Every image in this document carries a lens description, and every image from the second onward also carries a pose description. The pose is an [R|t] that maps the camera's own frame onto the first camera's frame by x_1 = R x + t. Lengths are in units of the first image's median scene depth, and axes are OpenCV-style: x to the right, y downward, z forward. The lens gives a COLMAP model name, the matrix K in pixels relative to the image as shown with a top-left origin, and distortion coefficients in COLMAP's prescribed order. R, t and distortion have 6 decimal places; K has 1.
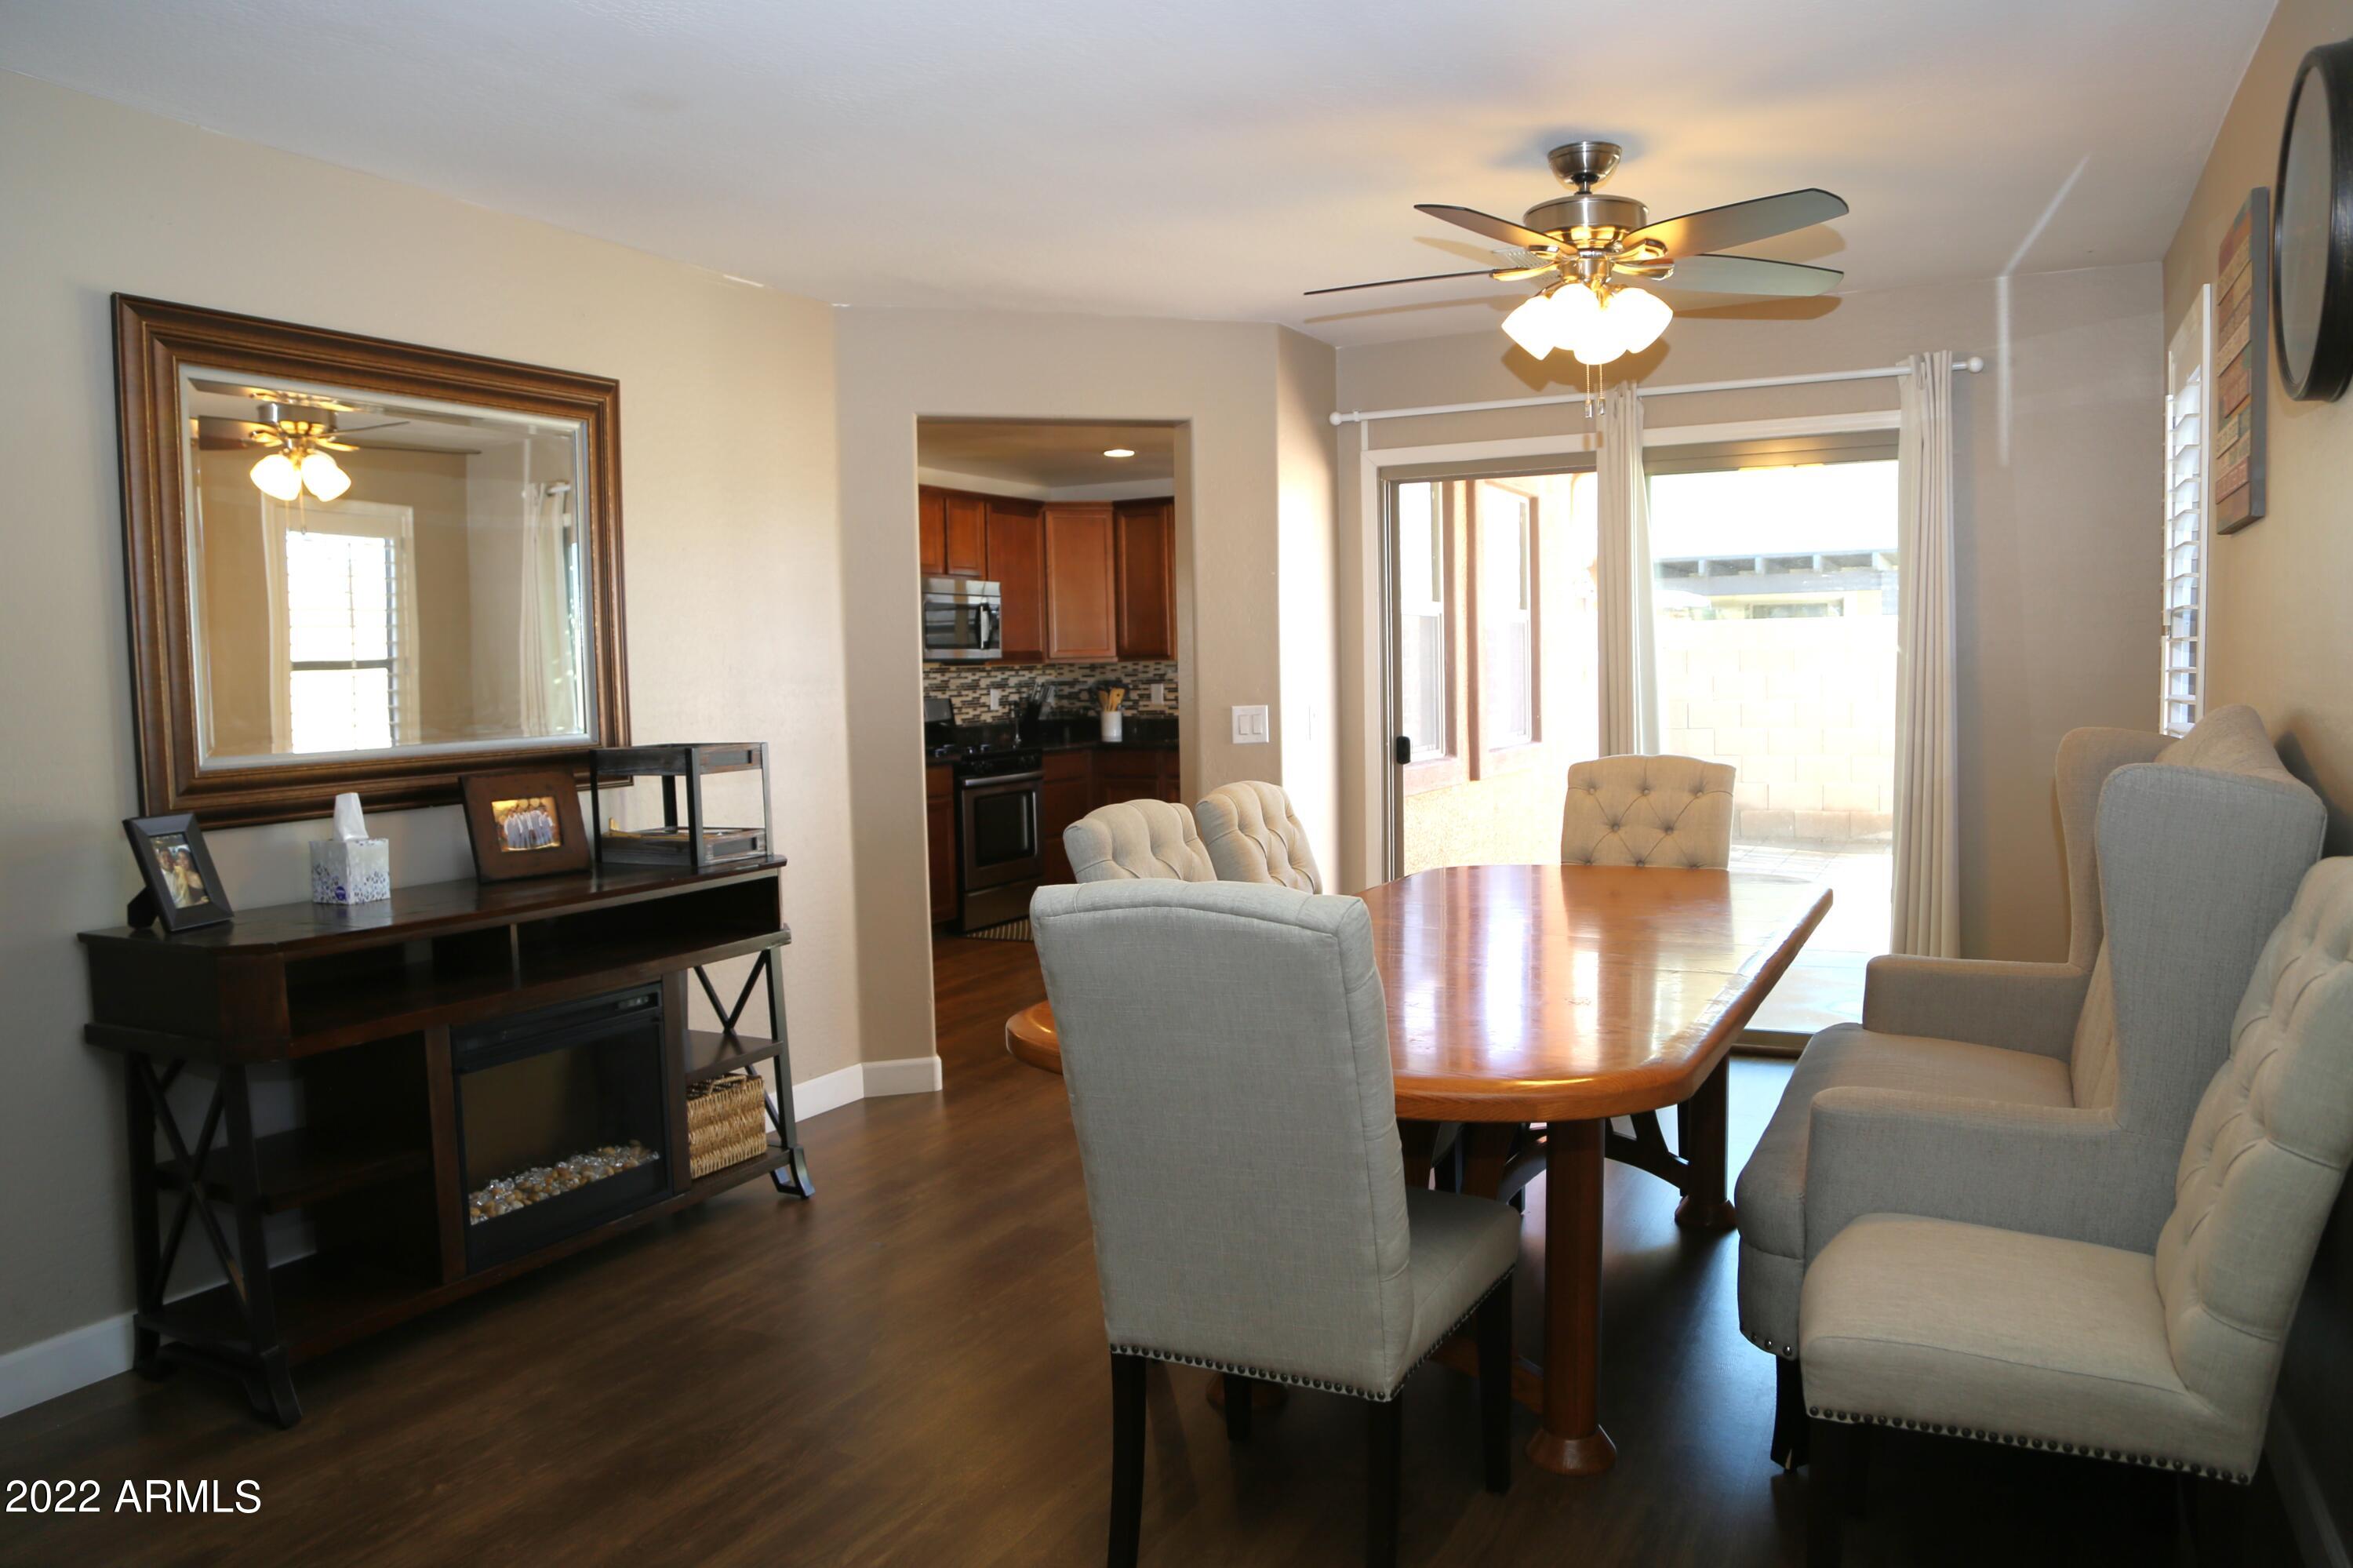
lens RADIAL K [[1626.8, 0, 1215.2], [0, 1626.8, 775.4], [0, 0, 1]] dist [-0.102000, 0.004164]
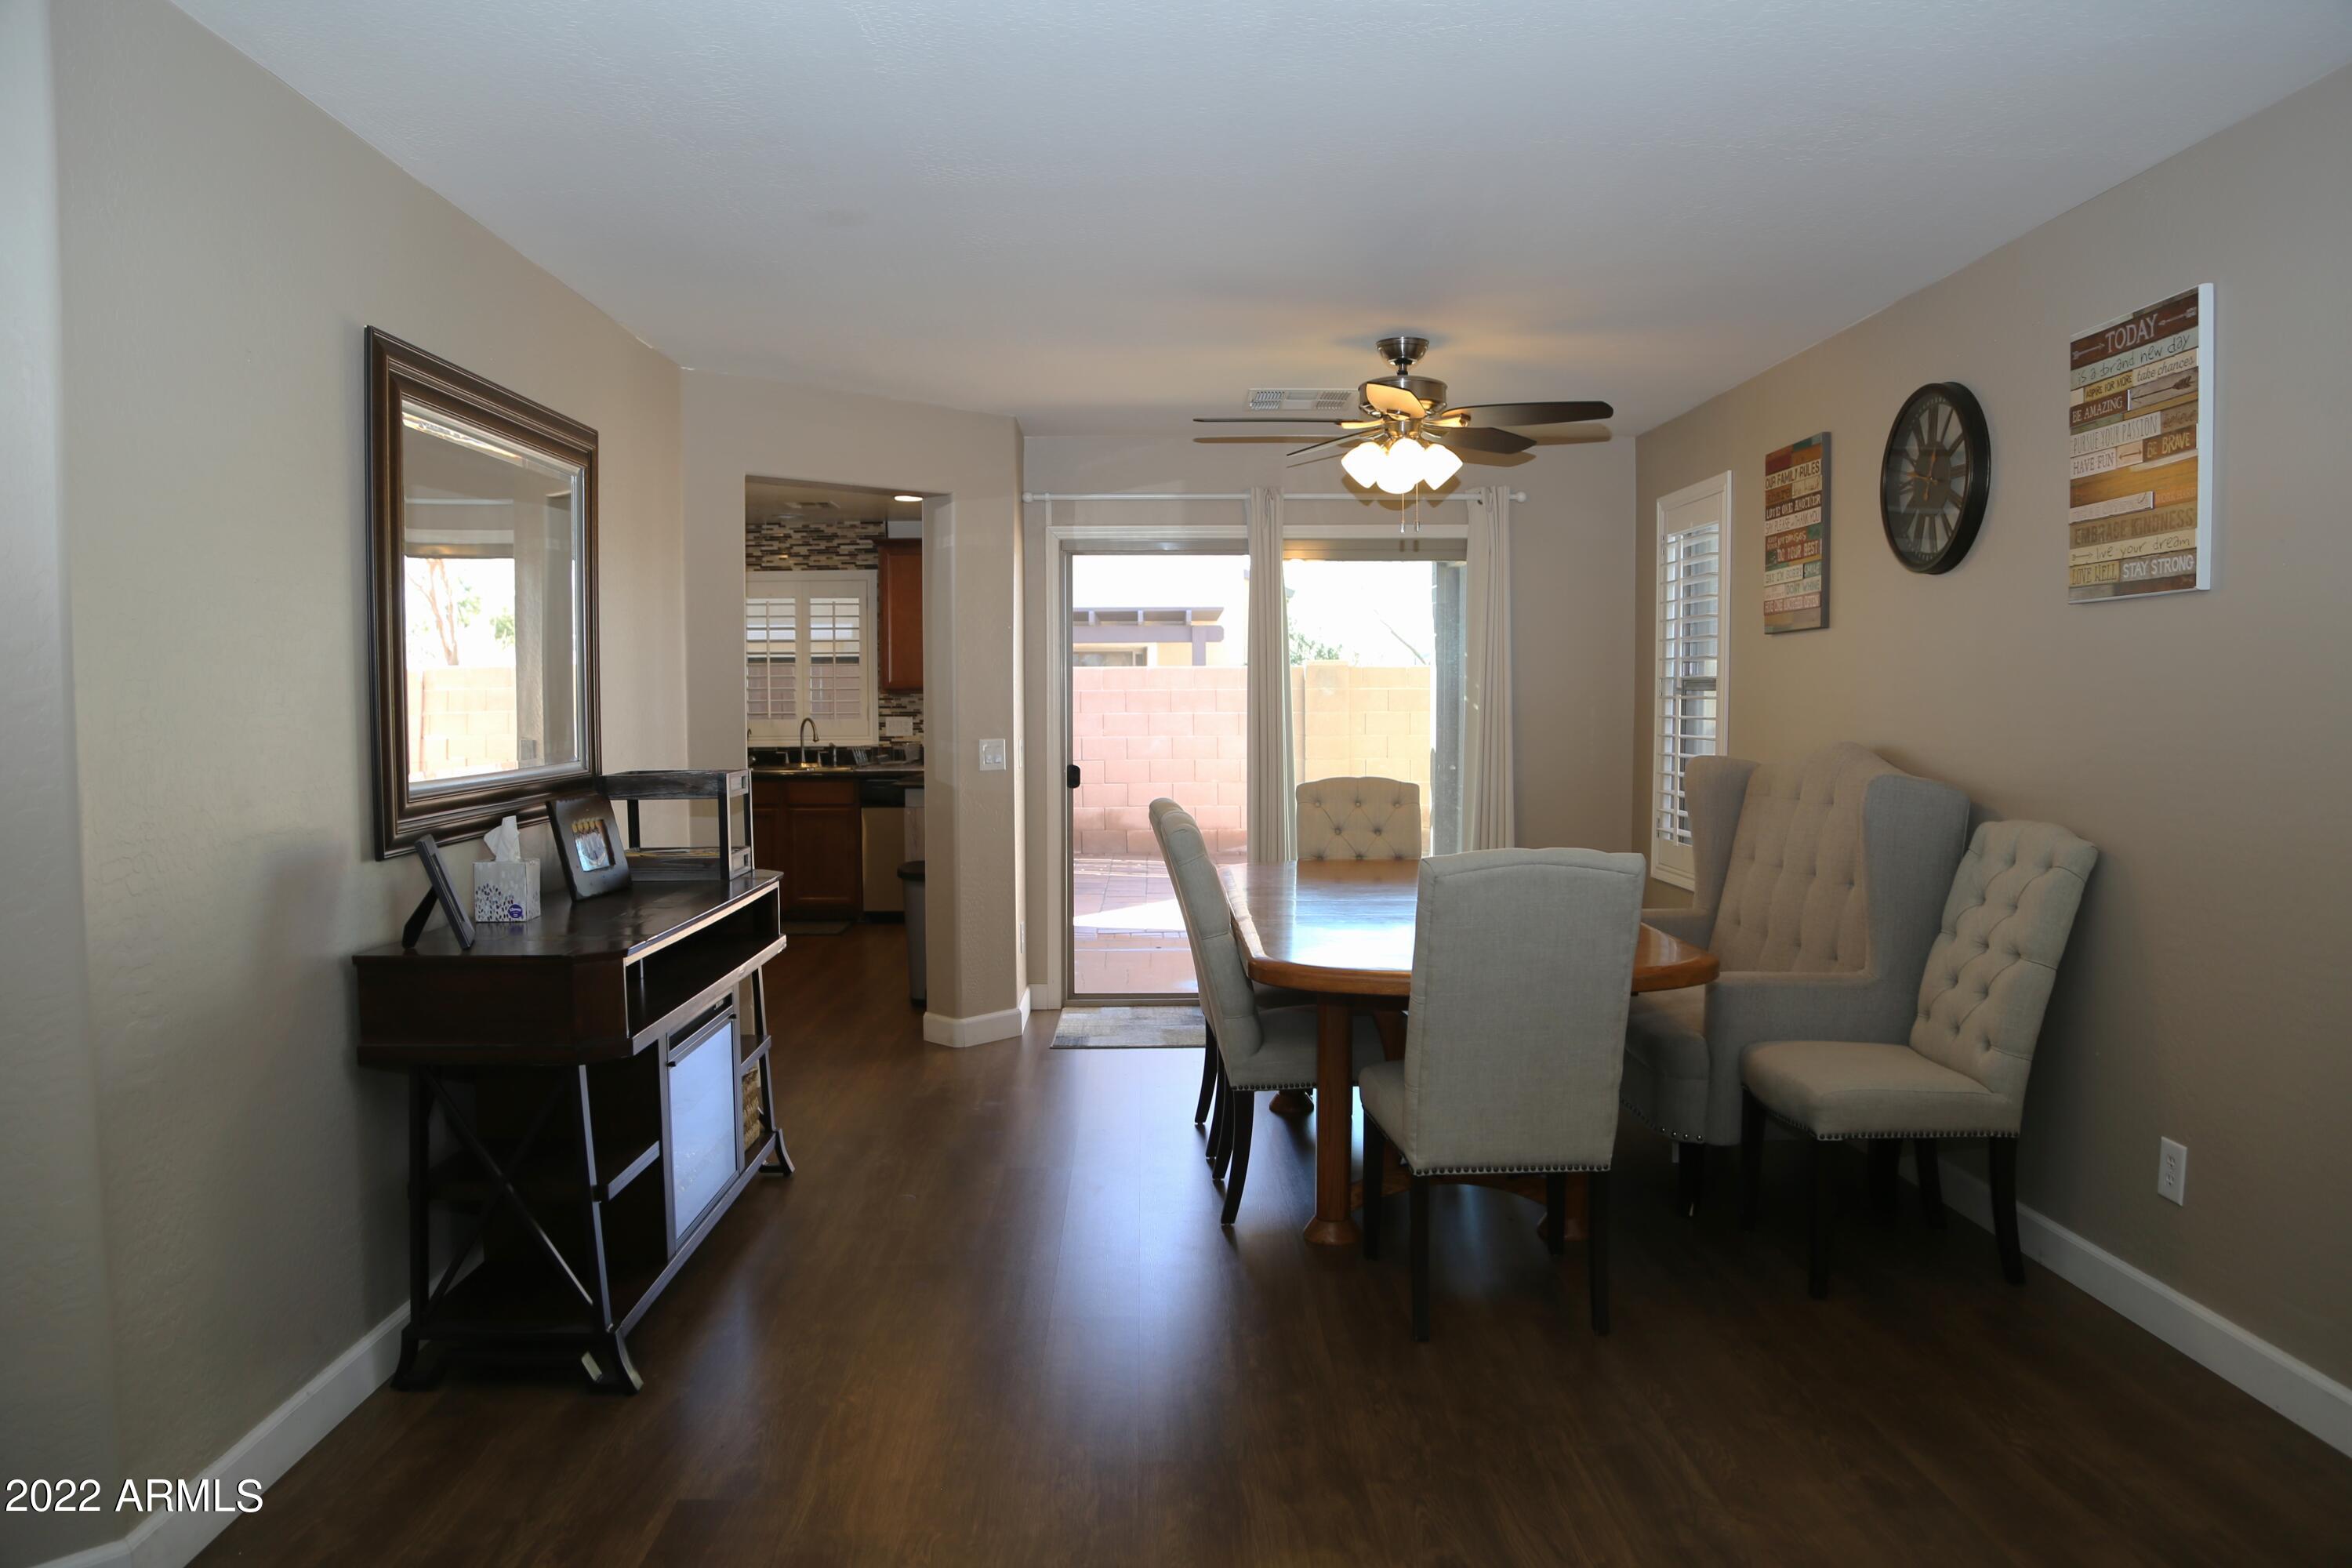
lens RADIAL K [[1610.3, 0, 1176.0], [0, 1610.3, 784.0], [0, 0, 1]] dist [-0.102772, 0.000122]
pose [[0.880582, -0.007806, 0.473829, -0.588123], [0.015578, 0.999801, -0.012481, 0.008700], [-0.473638, 0.018372, 0.880528, -0.123476]]
